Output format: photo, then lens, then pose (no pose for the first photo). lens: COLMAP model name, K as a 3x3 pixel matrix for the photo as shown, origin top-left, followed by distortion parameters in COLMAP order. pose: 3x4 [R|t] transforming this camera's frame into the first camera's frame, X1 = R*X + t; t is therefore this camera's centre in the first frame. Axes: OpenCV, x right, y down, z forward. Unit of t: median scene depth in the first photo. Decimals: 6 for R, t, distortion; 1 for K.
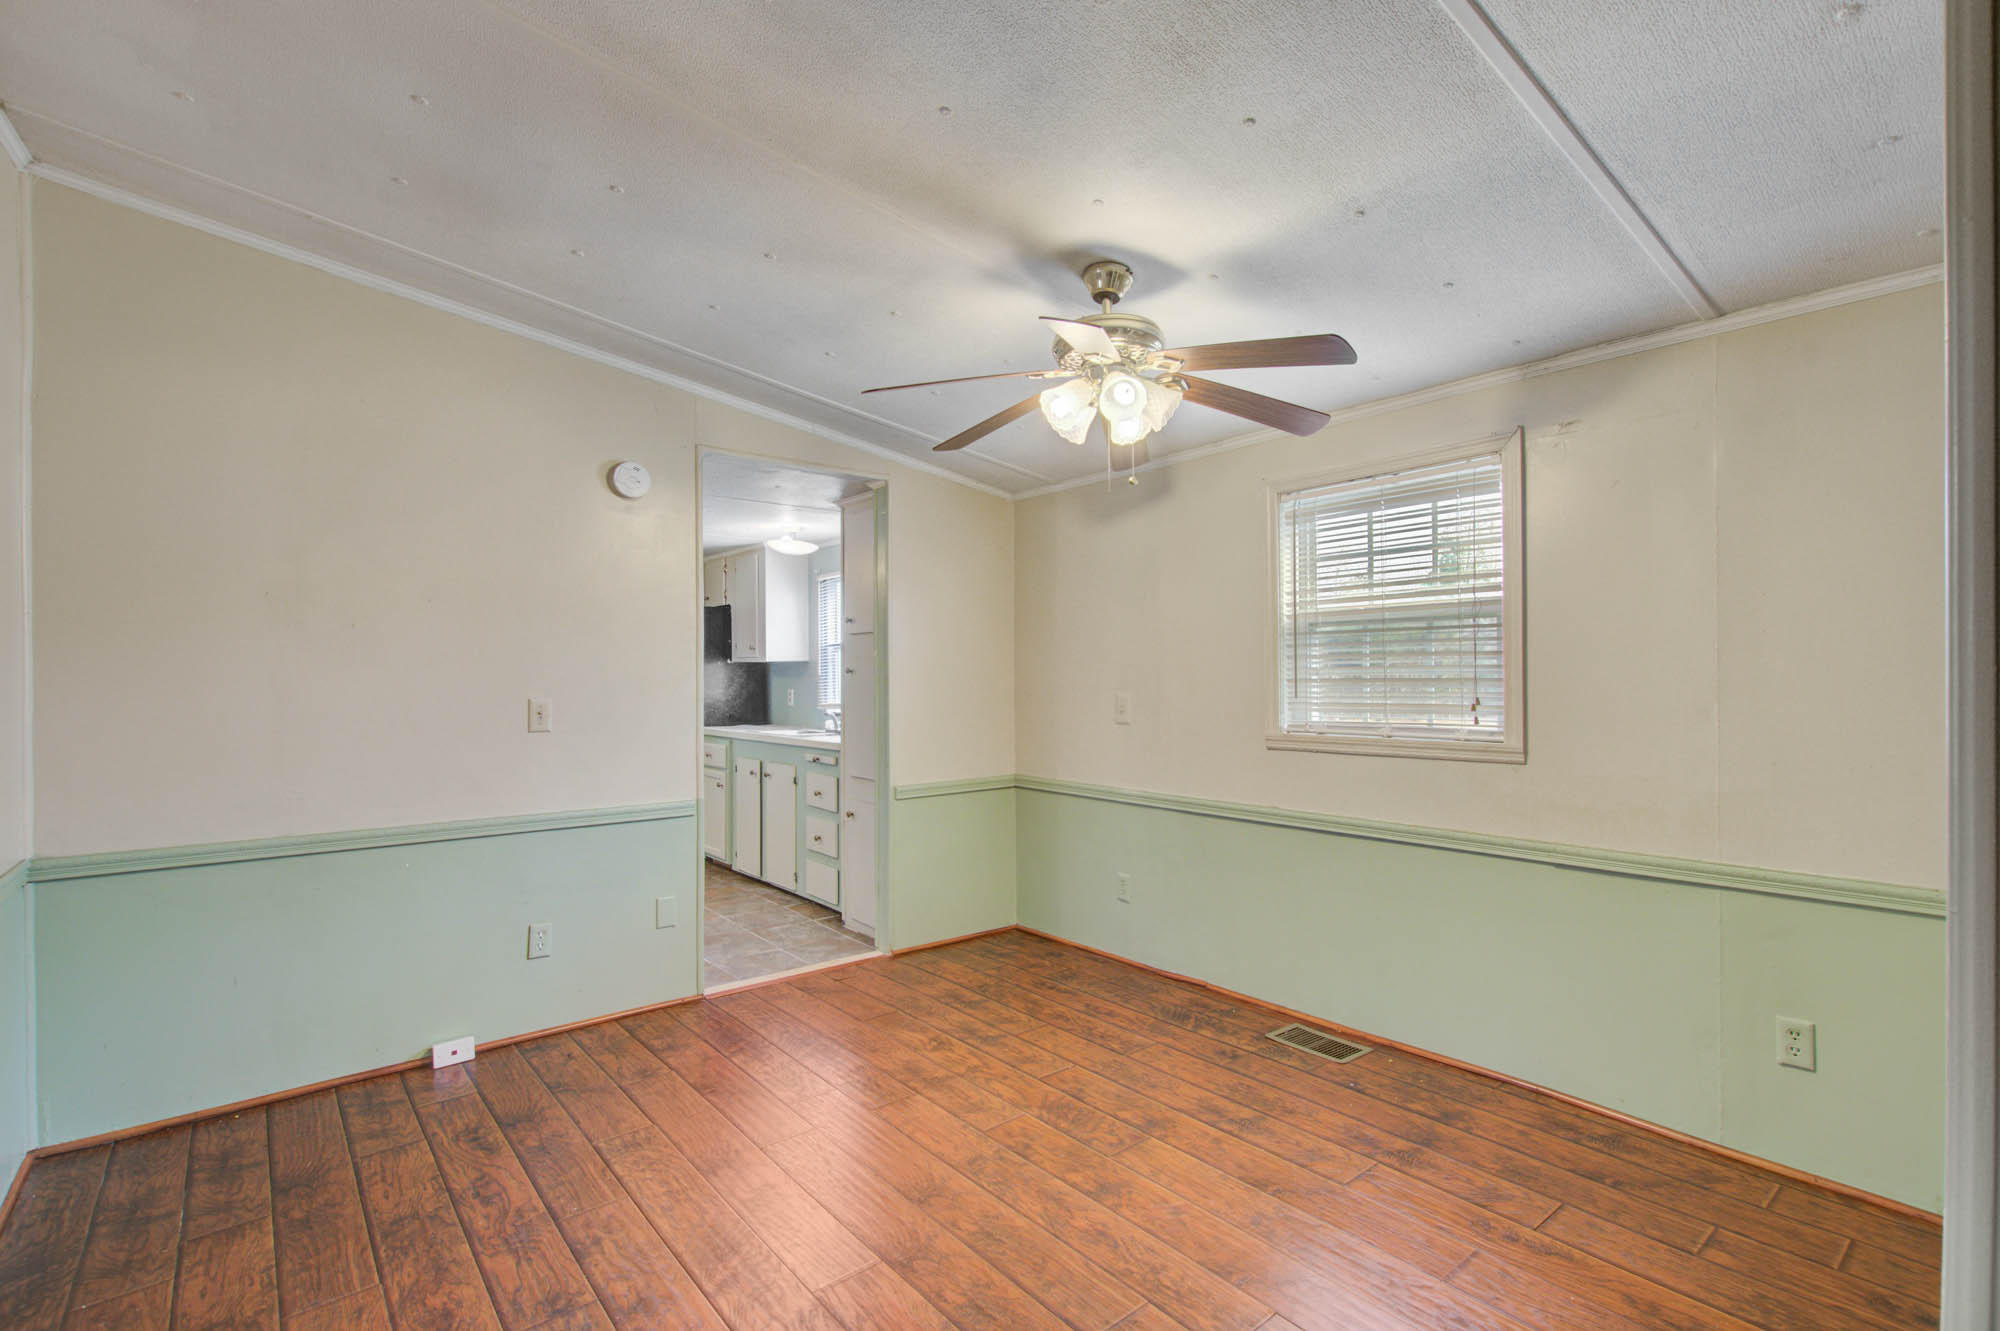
lens RADIAL K [[919.1, 0, 1004.5], [0, 919.1, 672.3], [0, 0, 1]] dist [0.003002, -0.007366]
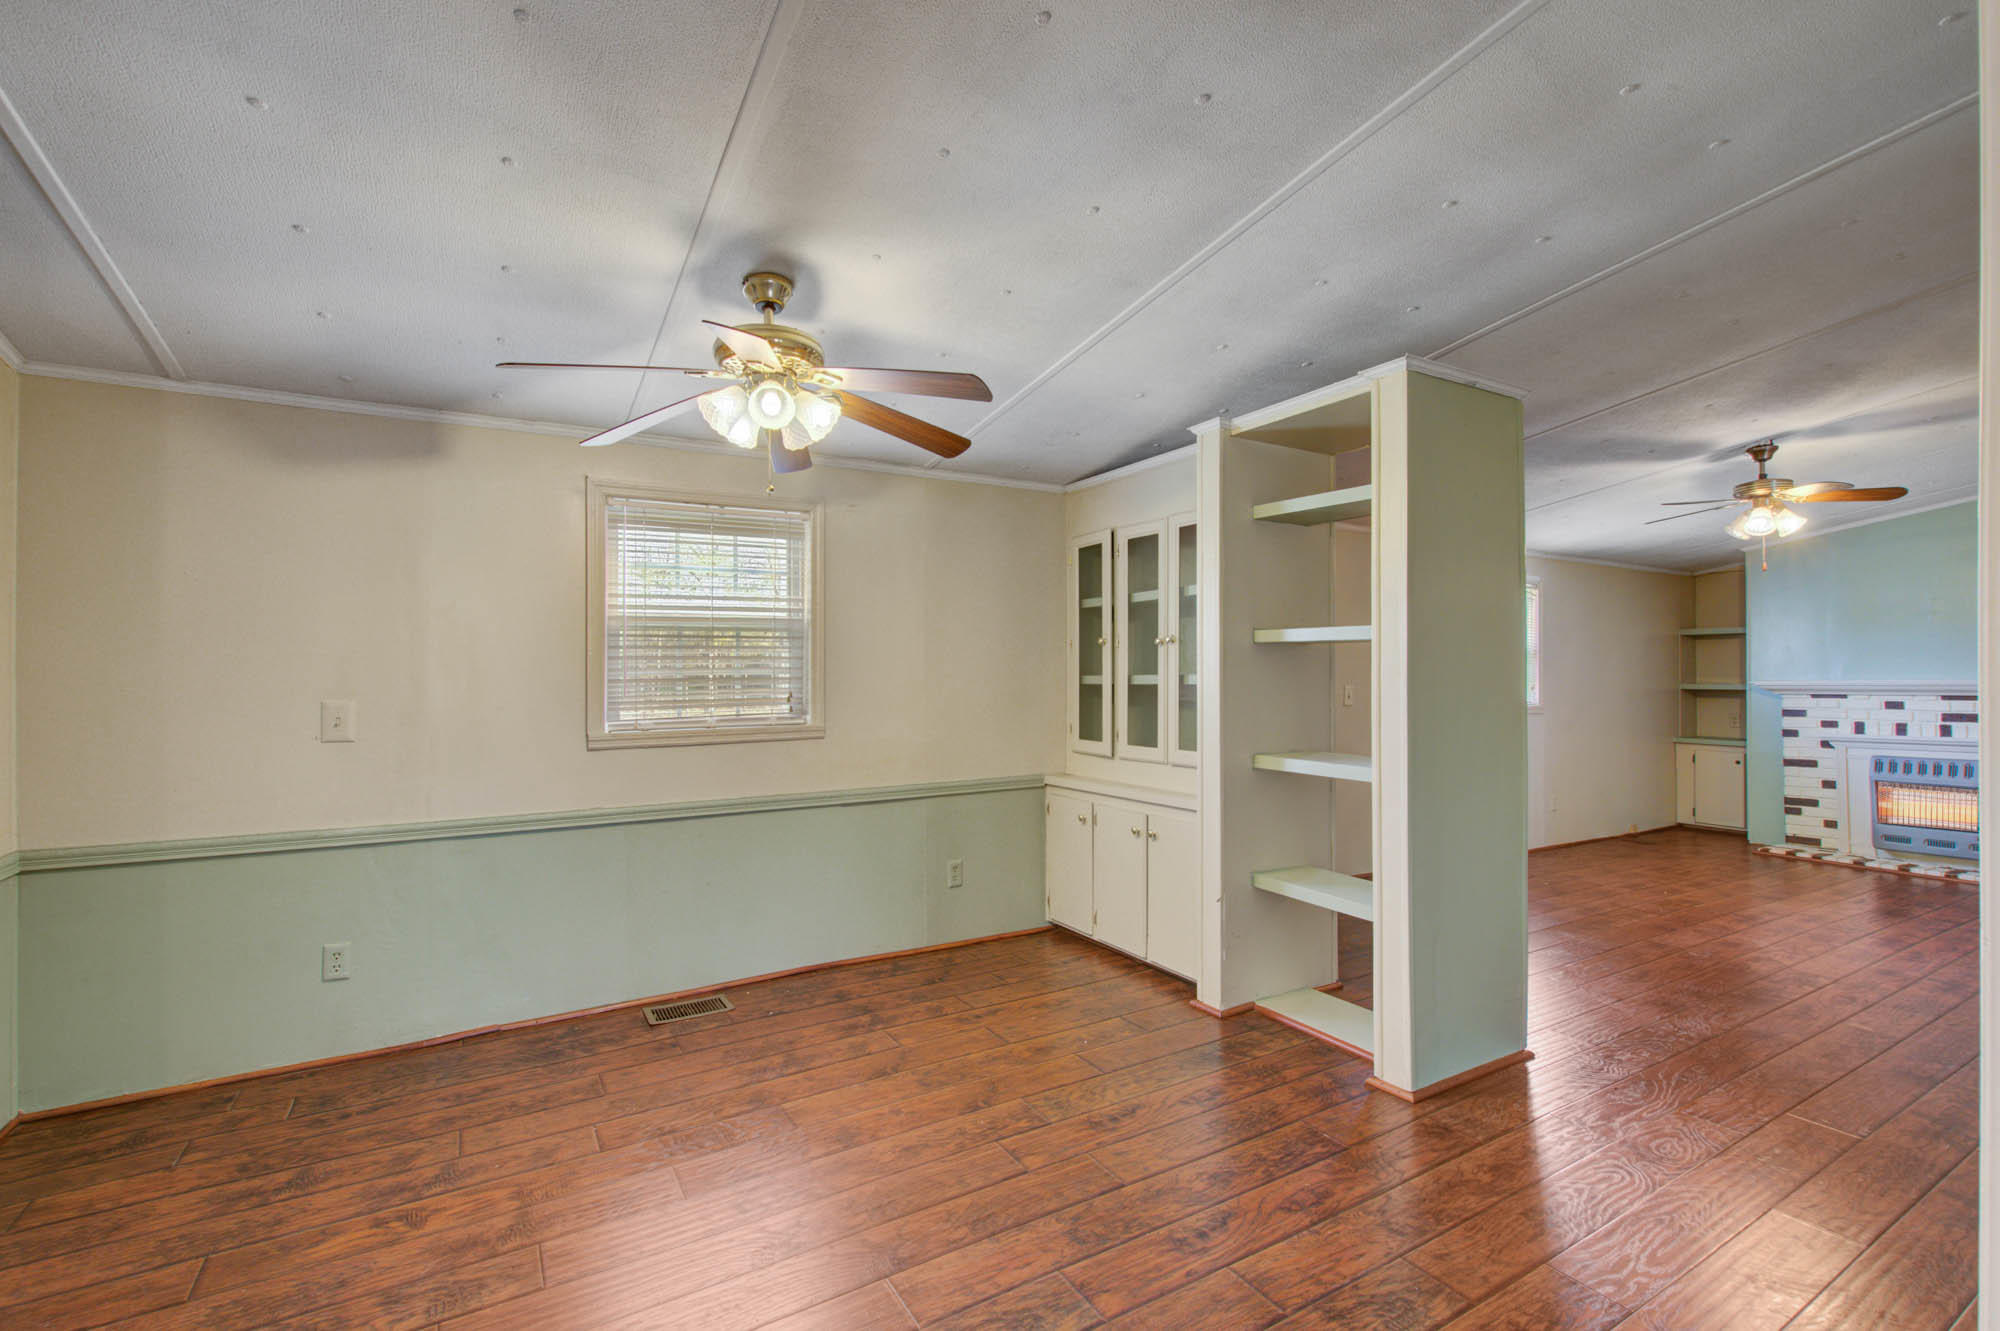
lens RADIAL K [[885.9, 0, 1000.0], [0, 885.9, 665.5], [0, 0, 1]] dist [0.006357, -0.001176]
pose [[0.150280, 0.015362, 0.988524, -0.660478], [0.004389, 0.999859, -0.016206, 0.010923], [-0.988634, 0.006774, 0.150192, 0.470435]]
